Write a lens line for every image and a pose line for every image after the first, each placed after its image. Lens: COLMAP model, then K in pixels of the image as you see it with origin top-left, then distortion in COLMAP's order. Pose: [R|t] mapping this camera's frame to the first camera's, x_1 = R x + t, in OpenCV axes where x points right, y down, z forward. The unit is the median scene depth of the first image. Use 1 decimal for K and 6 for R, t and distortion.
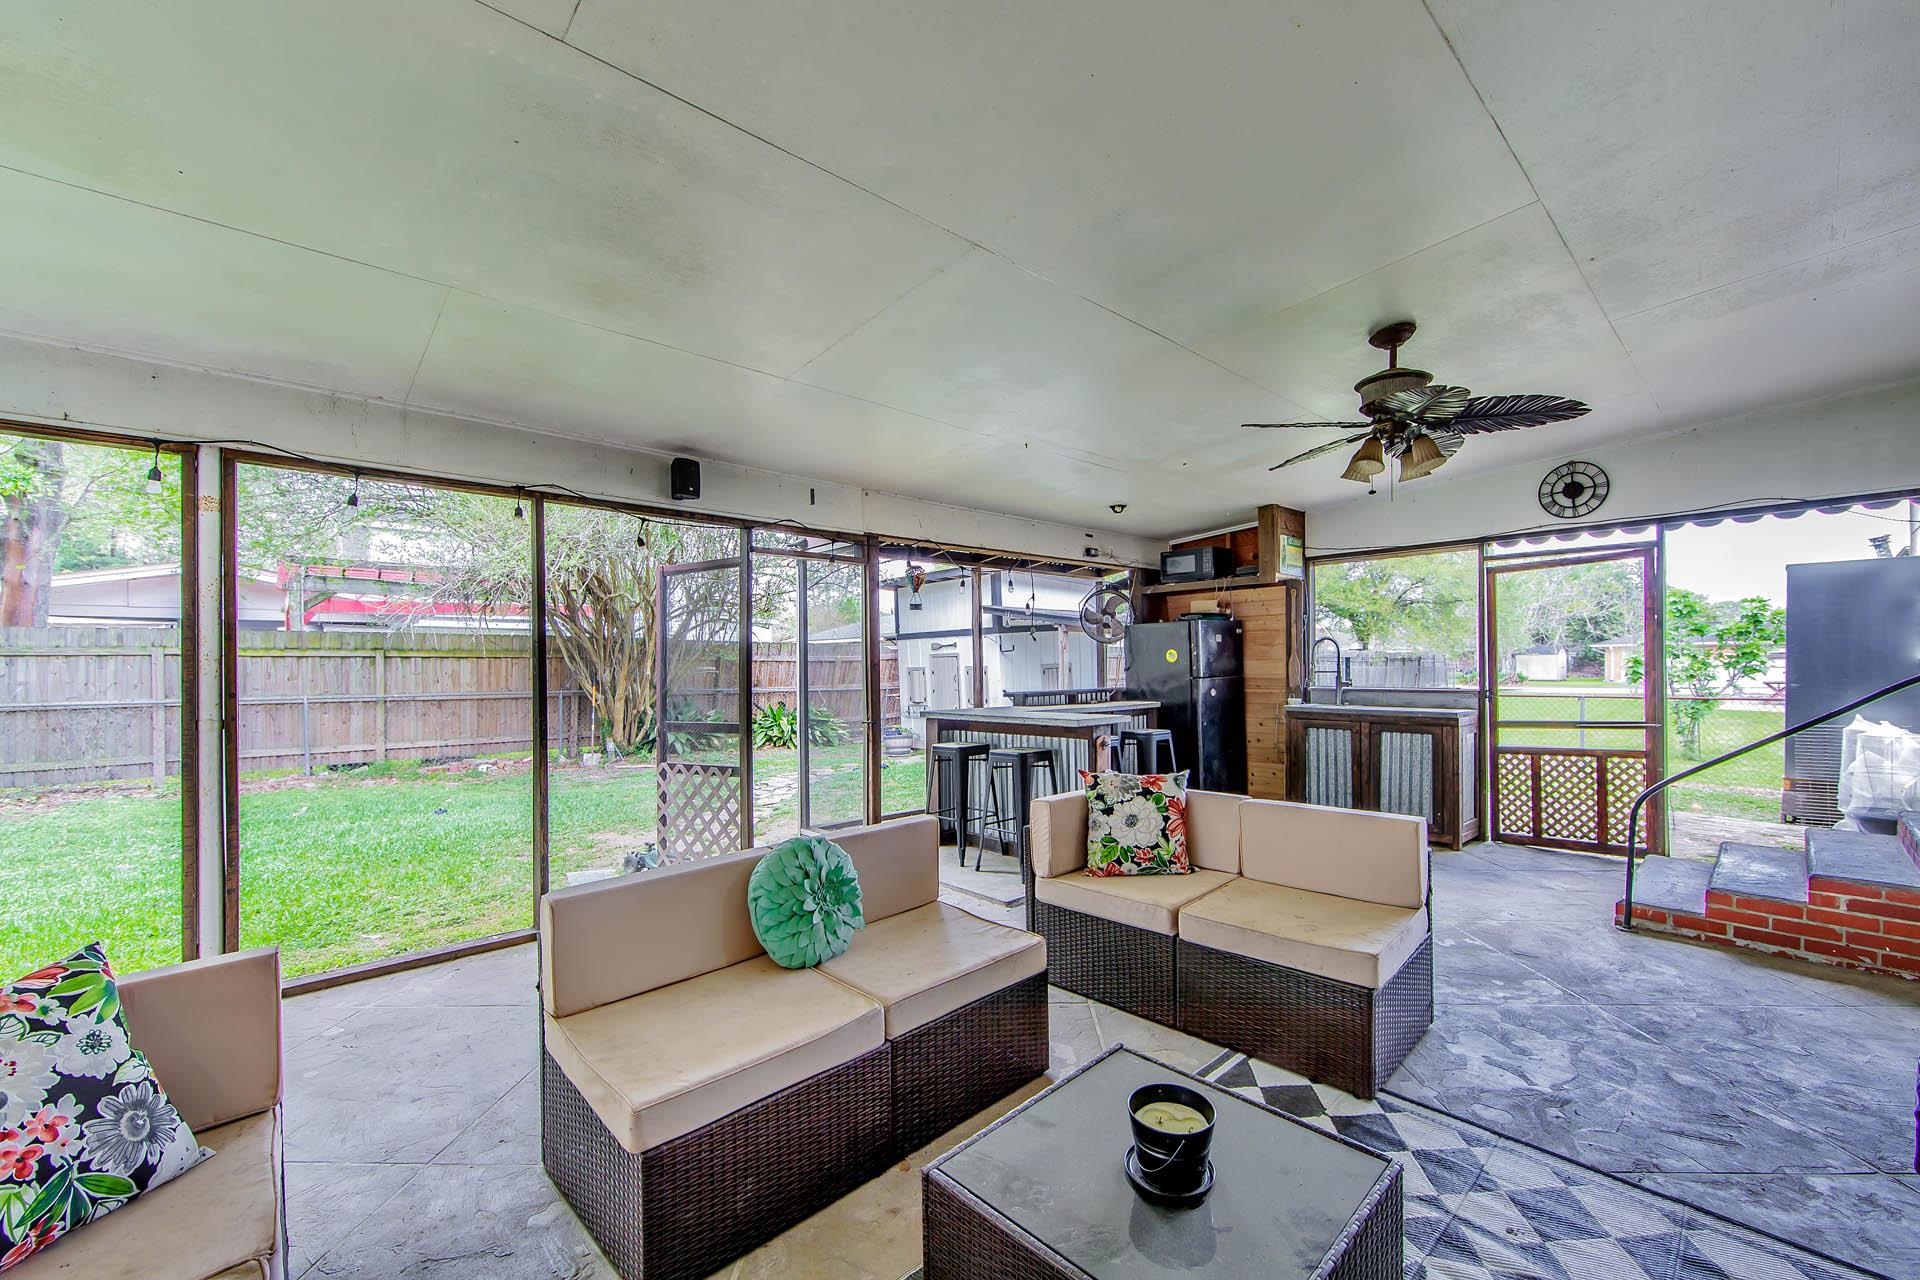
lens RADIAL K [[755.9, 0, 959.0], [0, 755.9, 654.1], [0, 0, 1]] dist [0.000964, 0.000079]
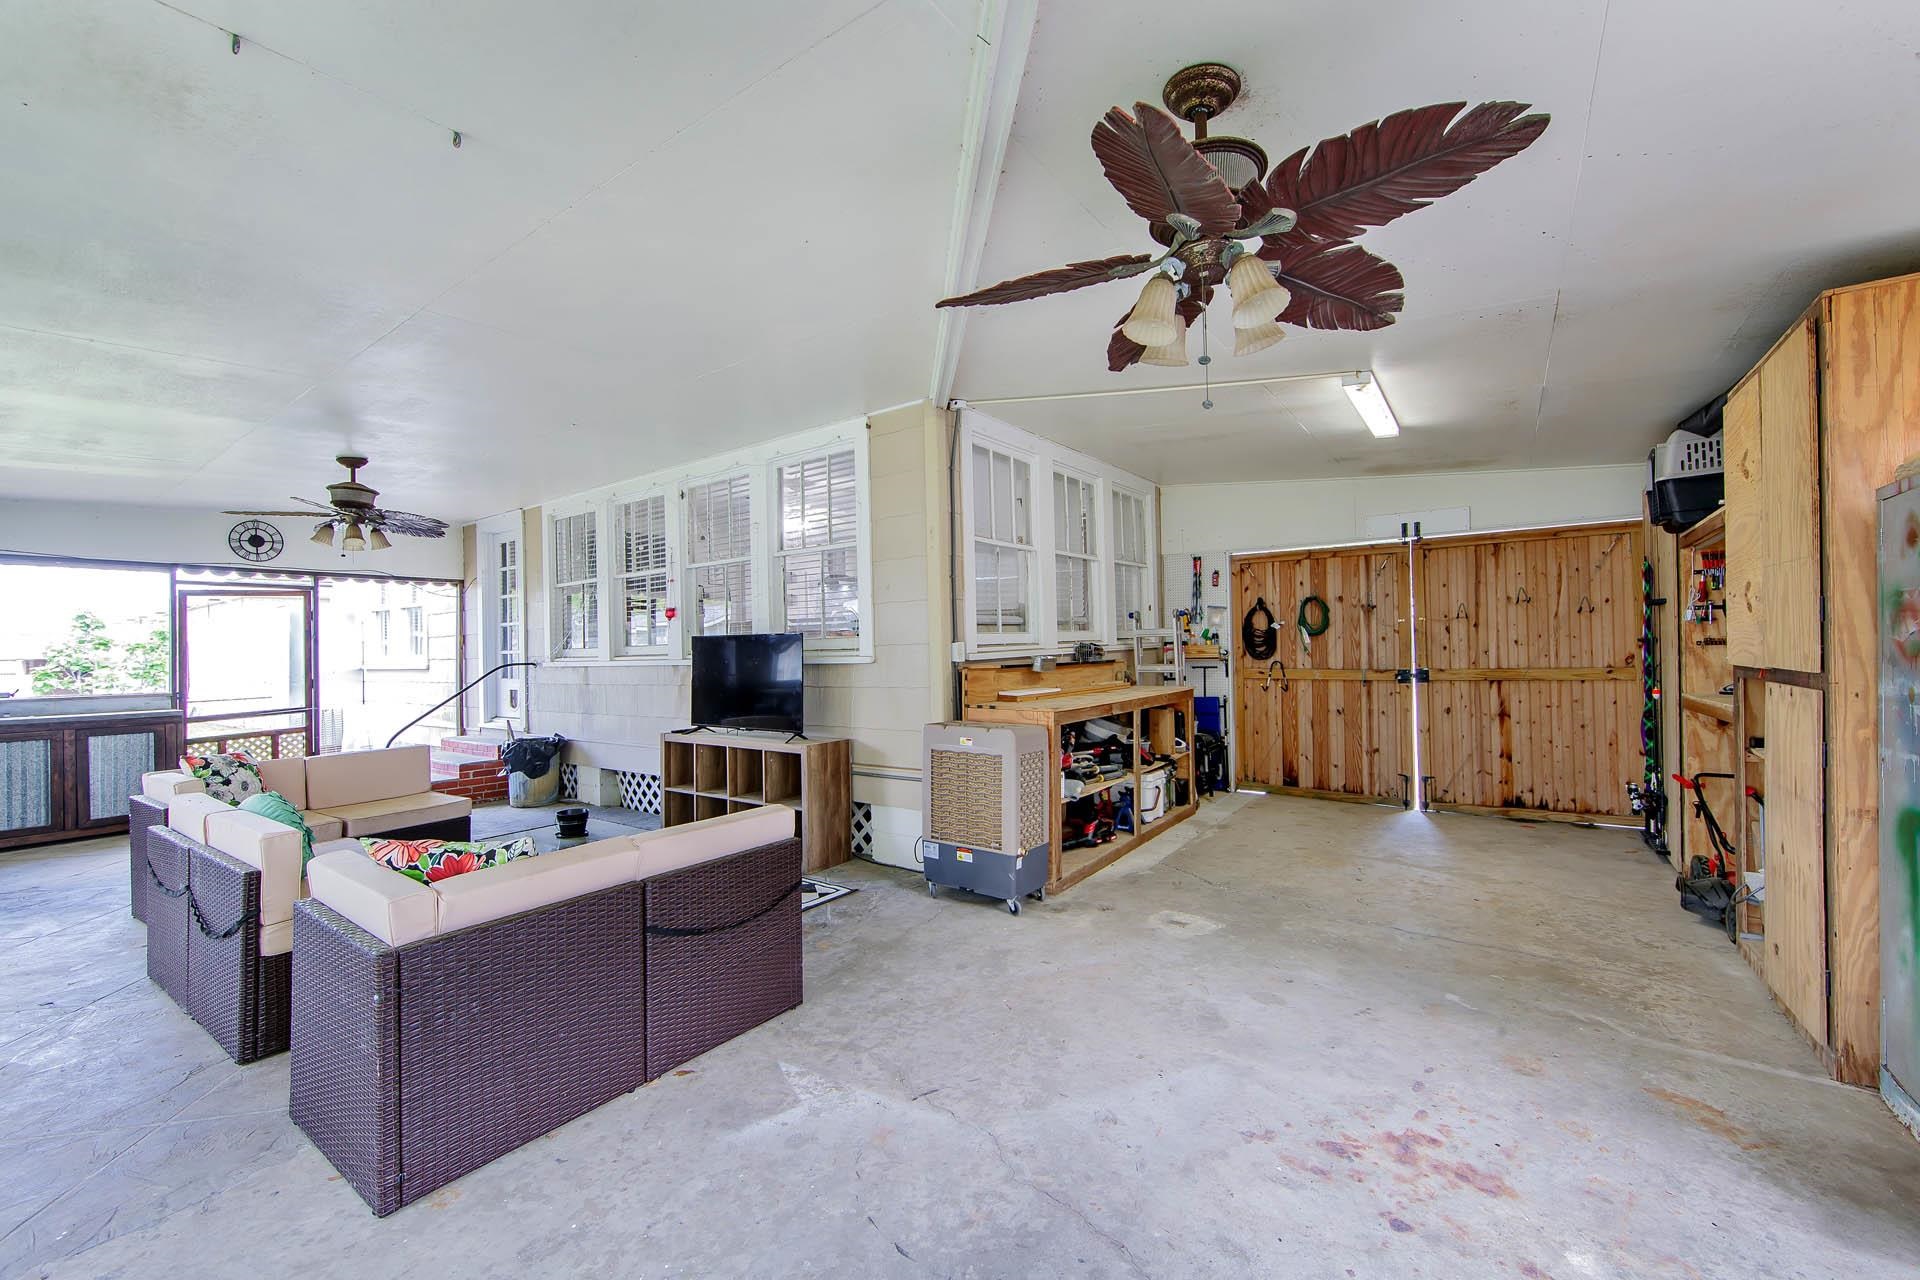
lens RADIAL K [[755.9, 0, 959.0], [0, 755.9, 645.3], [0, 0, 1]] dist [0.000964, 0.000079]
pose [[-0.202991, 0.018345, 0.979009, -0.773916], [0.006640, 0.999827, -0.017358, 0.002000], [-0.979158, 0.002977, -0.203078, 0.041899]]
